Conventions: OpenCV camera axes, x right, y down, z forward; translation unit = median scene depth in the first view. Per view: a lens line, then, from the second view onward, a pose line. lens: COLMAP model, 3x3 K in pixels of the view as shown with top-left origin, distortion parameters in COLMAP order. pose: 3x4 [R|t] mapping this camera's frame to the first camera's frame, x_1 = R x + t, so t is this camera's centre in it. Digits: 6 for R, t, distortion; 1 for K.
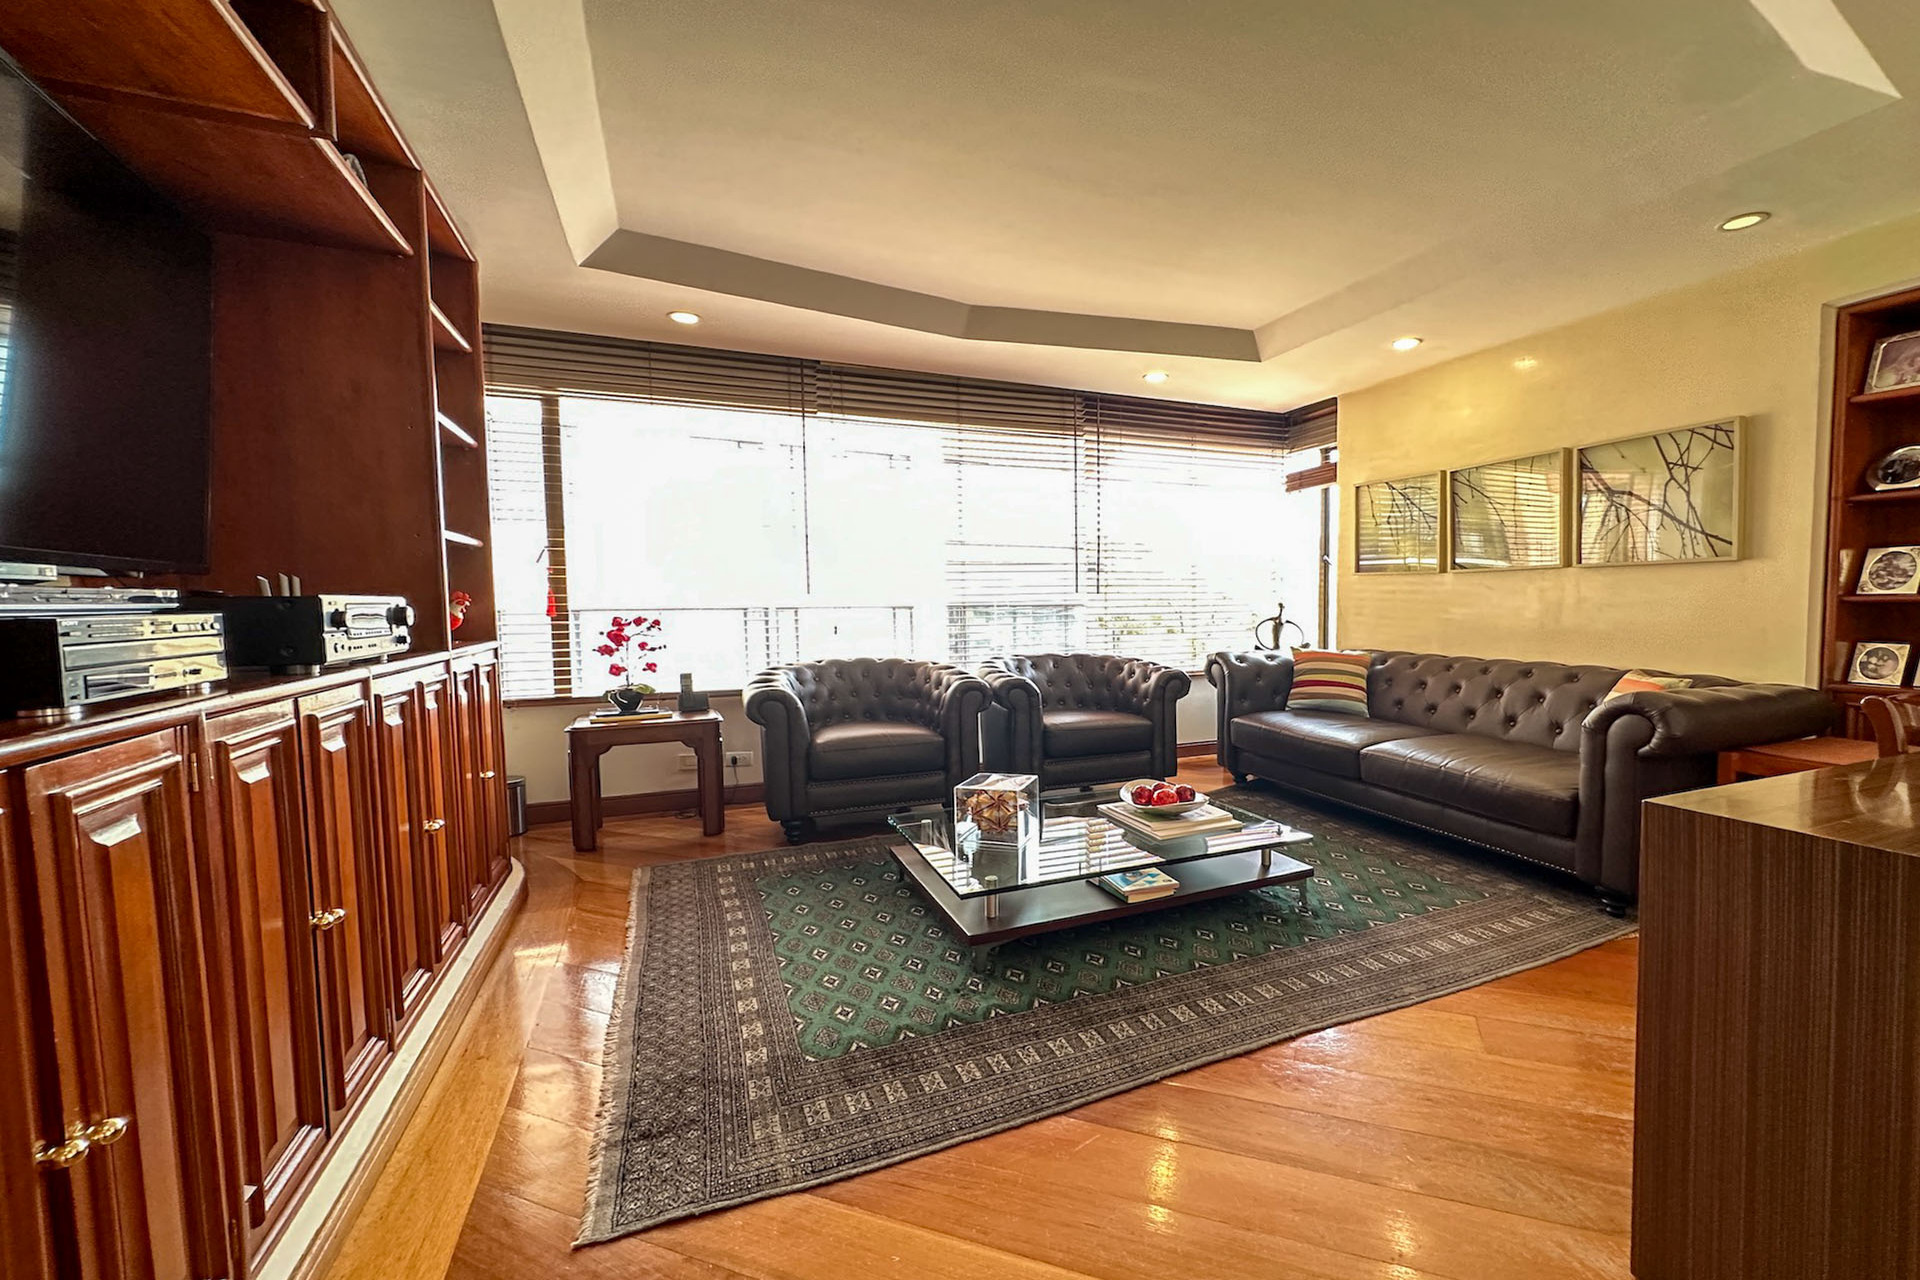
lens RADIAL K [[815.8, 0, 1057.6], [0, 815.8, 646.7], [0, 0, 1]] dist [0.000170, -0.000273]
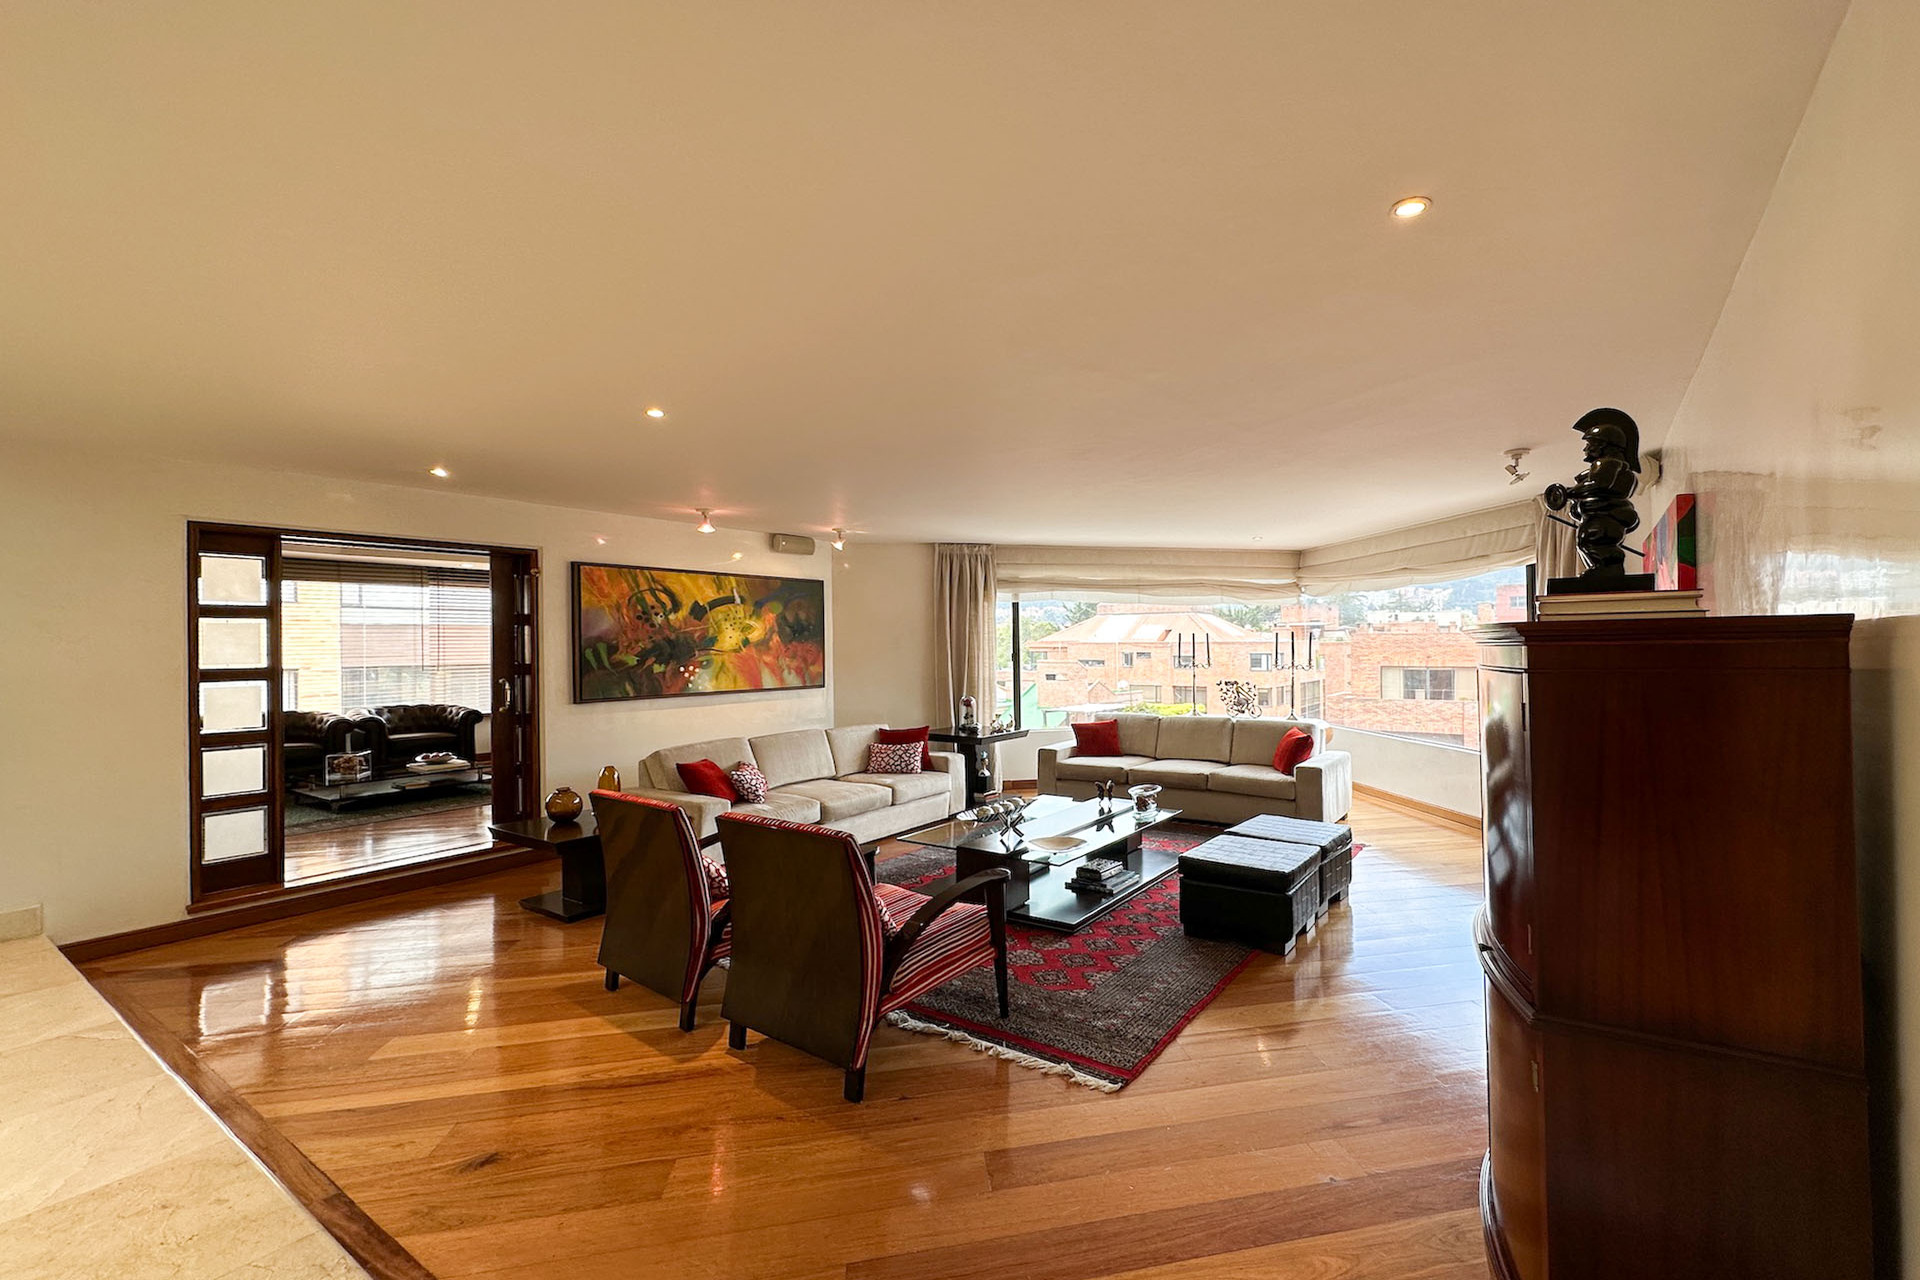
lens RADIAL K [[815.8, 0, 1057.6], [0, 815.8, 646.7], [0, 0, 1]] dist [0.000170, -0.000273]
pose [[0.835718, -0.001024, 0.549158, 0.292647], [0.036037, 0.997945, -0.052980, 0.038523], [-0.547976, 0.064066, 0.834037, -1.840187]]
